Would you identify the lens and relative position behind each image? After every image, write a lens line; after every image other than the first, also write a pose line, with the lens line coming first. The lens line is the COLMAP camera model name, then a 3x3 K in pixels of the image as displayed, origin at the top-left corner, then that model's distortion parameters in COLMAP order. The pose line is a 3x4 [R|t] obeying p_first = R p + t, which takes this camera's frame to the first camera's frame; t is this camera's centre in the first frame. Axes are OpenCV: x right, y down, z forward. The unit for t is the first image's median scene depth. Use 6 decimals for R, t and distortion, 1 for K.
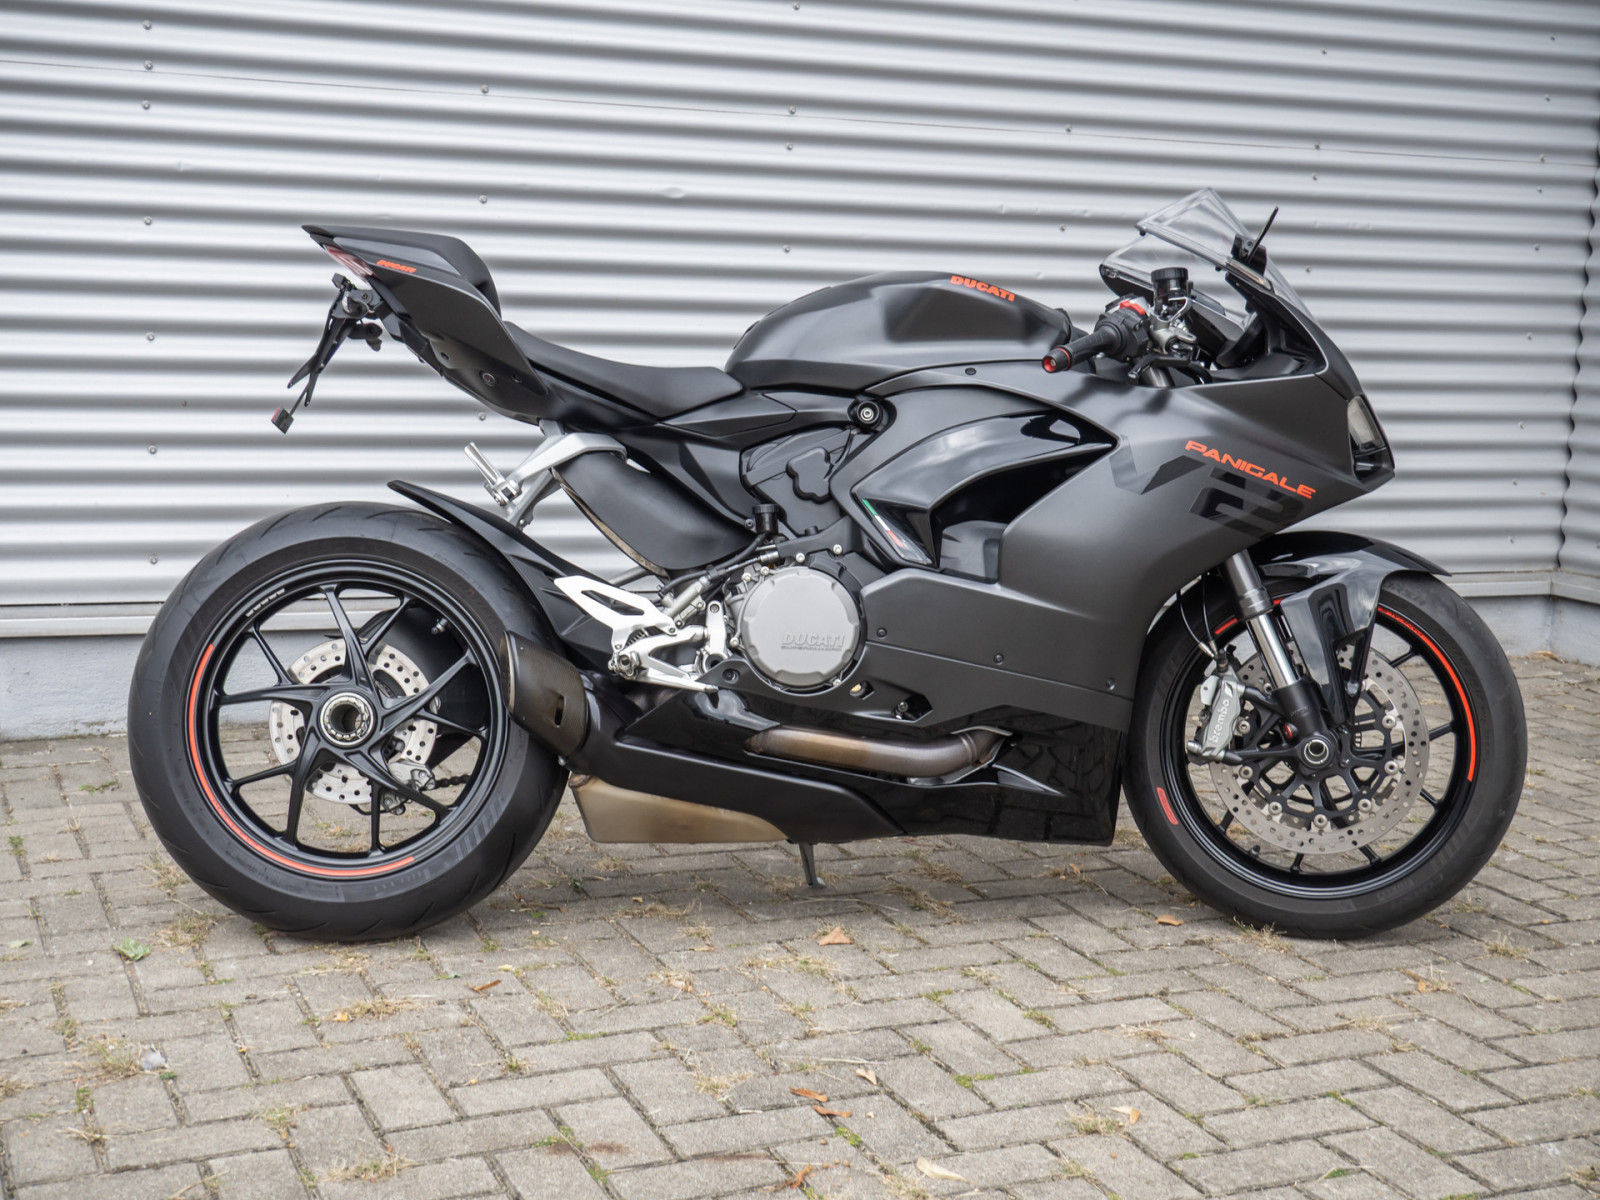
lens RADIAL K [[2050.0, 0, 796.9], [0, 2050.0, 601.0], [0, 0, 1]] dist [0.112381, 0.000000]
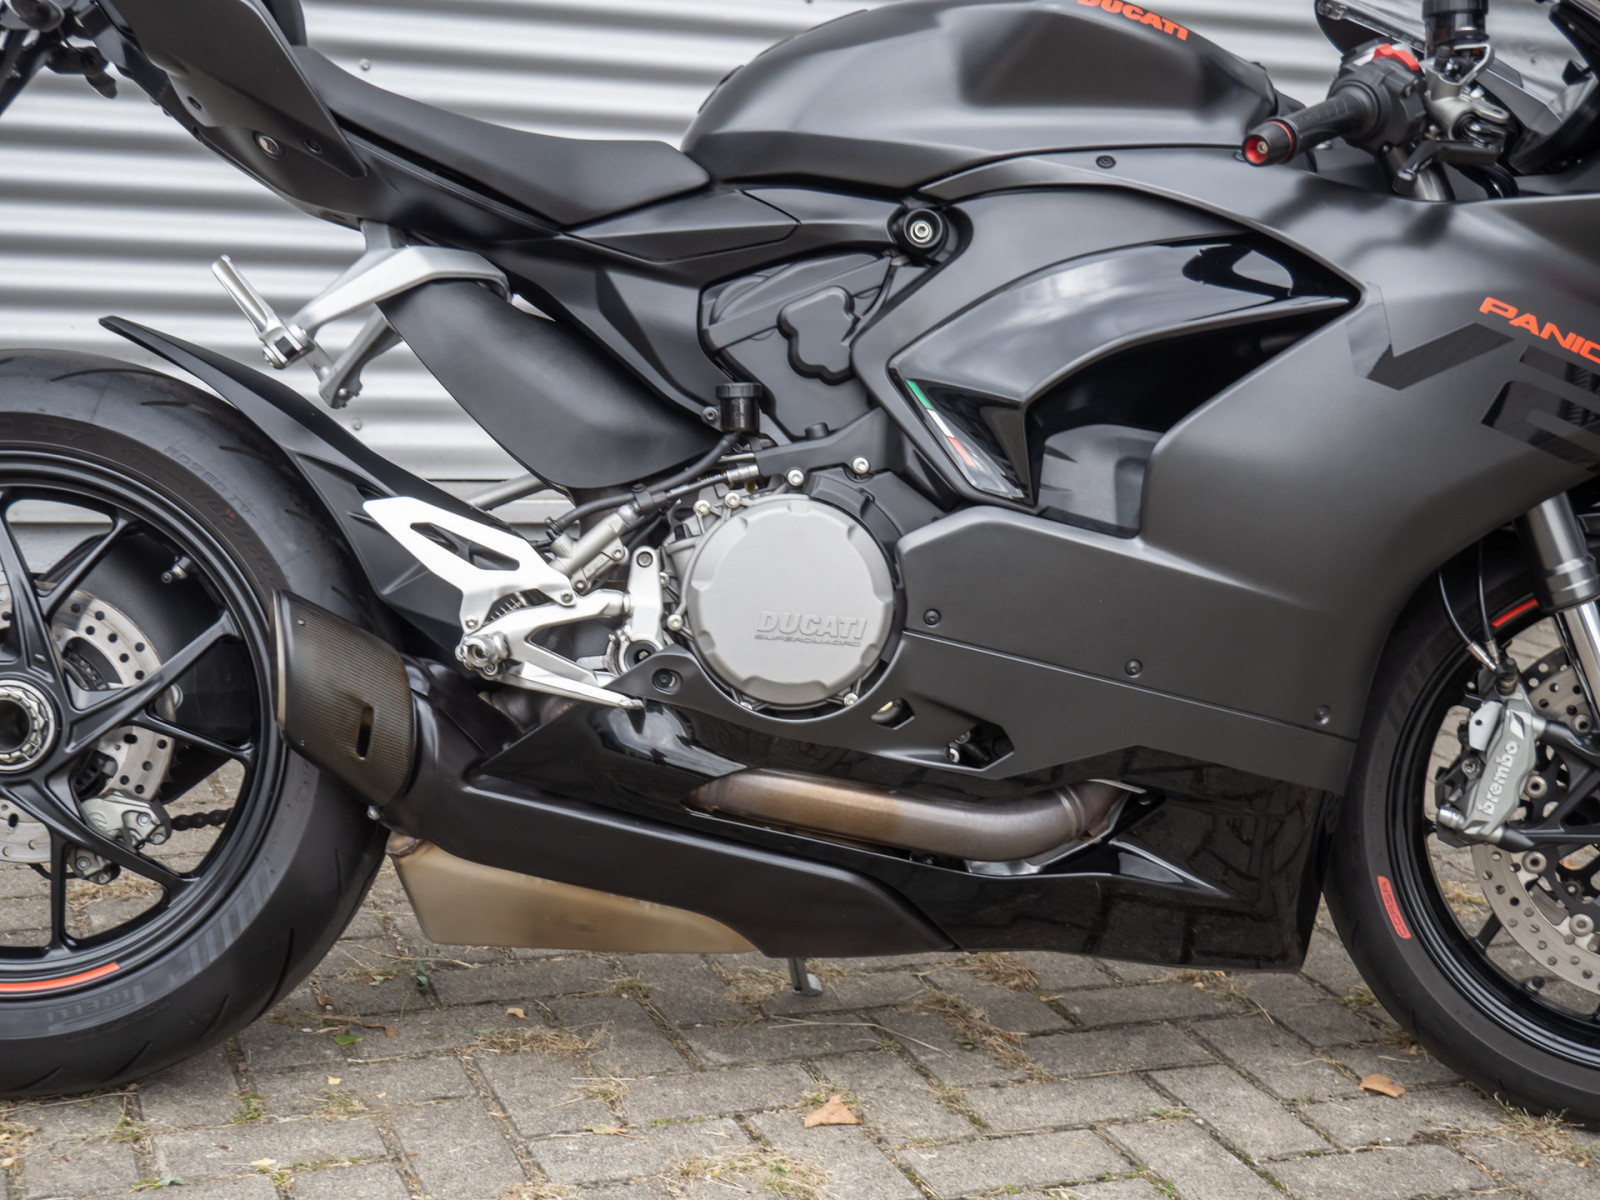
lens RADIAL K [[2183.2, 0, 796.1], [0, 2183.2, 590.9], [0, 0, 1]] dist [0.076336, 0.000000]
pose [[0.999227, 0.037772, -0.010862, 0.009504], [-0.037013, 0.997314, 0.063206, -0.027769], [0.013220, -0.062755, 0.997941, 0.377681]]
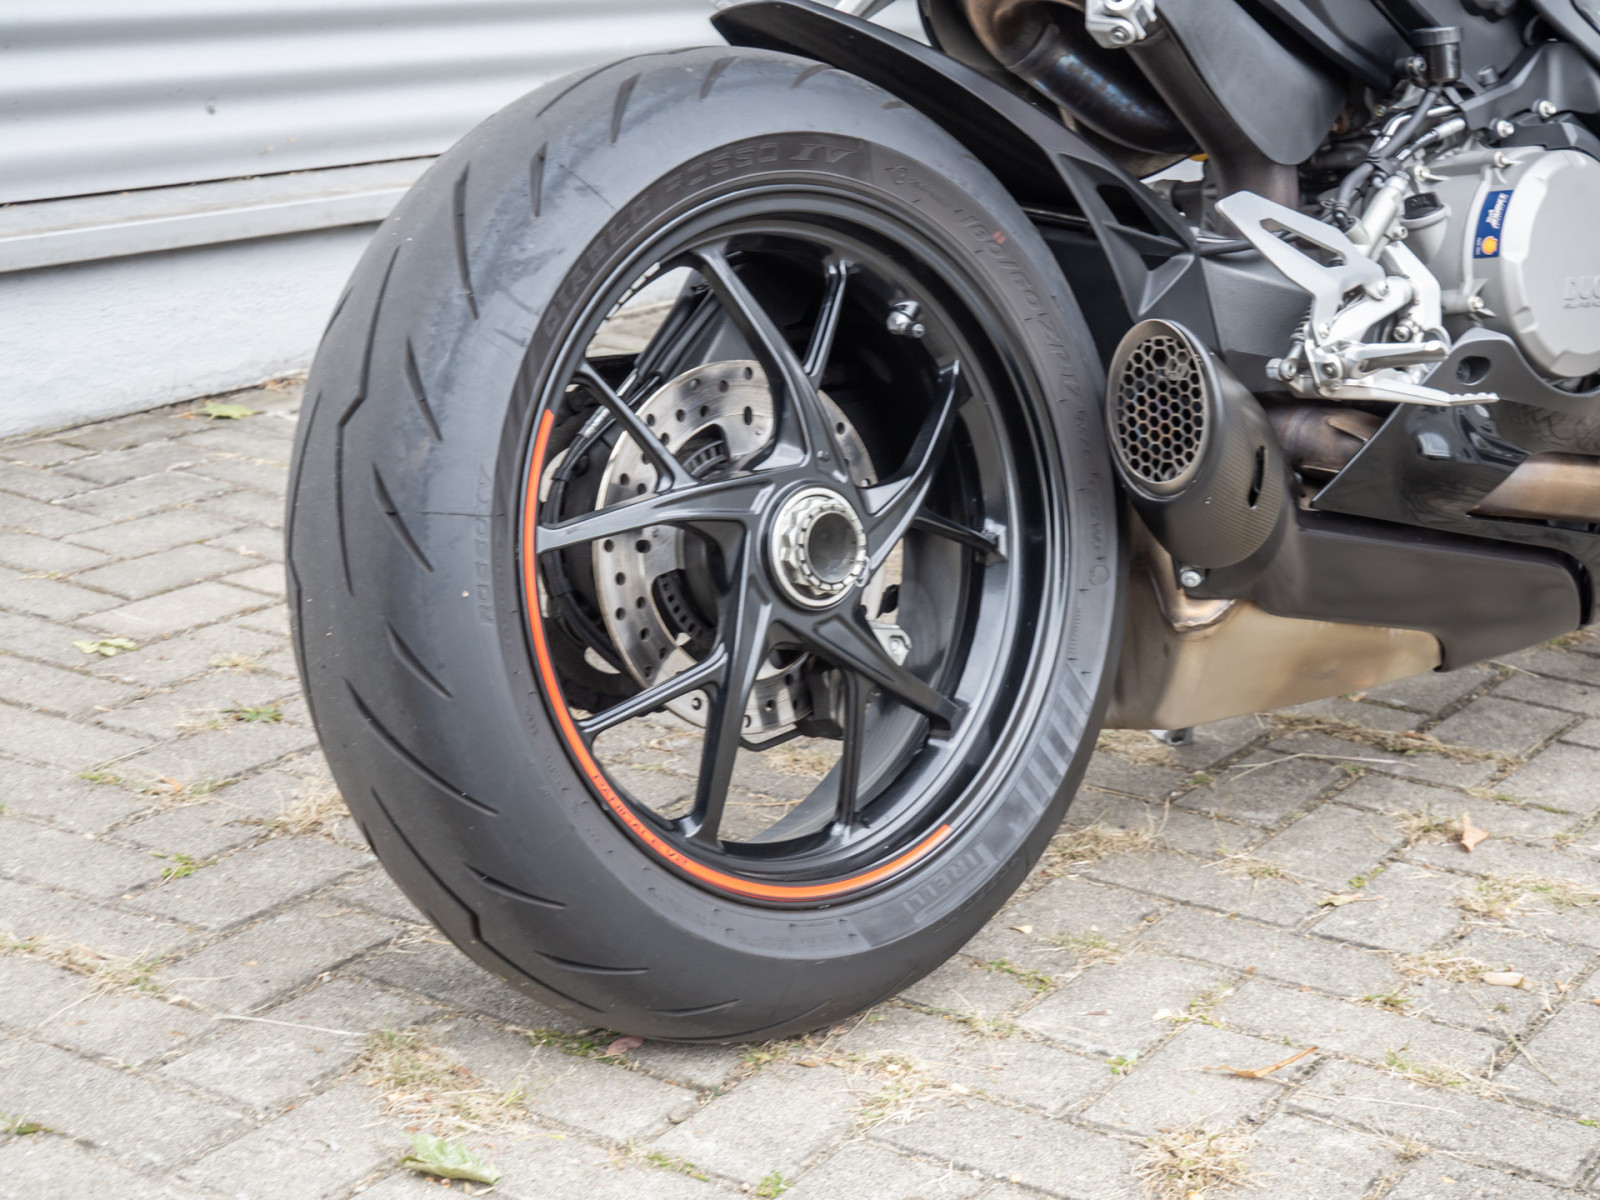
lens RADIAL K [[3065.7, 0, 801.2], [0, 3065.7, 597.4], [0, 0, 1]] dist [-0.077359, 0.000000]
pose [[0.791572, -0.141214, 0.594535, -0.602200], [0.037297, 0.982283, 0.183654, -0.051964], [-0.609937, -0.123201, 0.782815, 0.481723]]
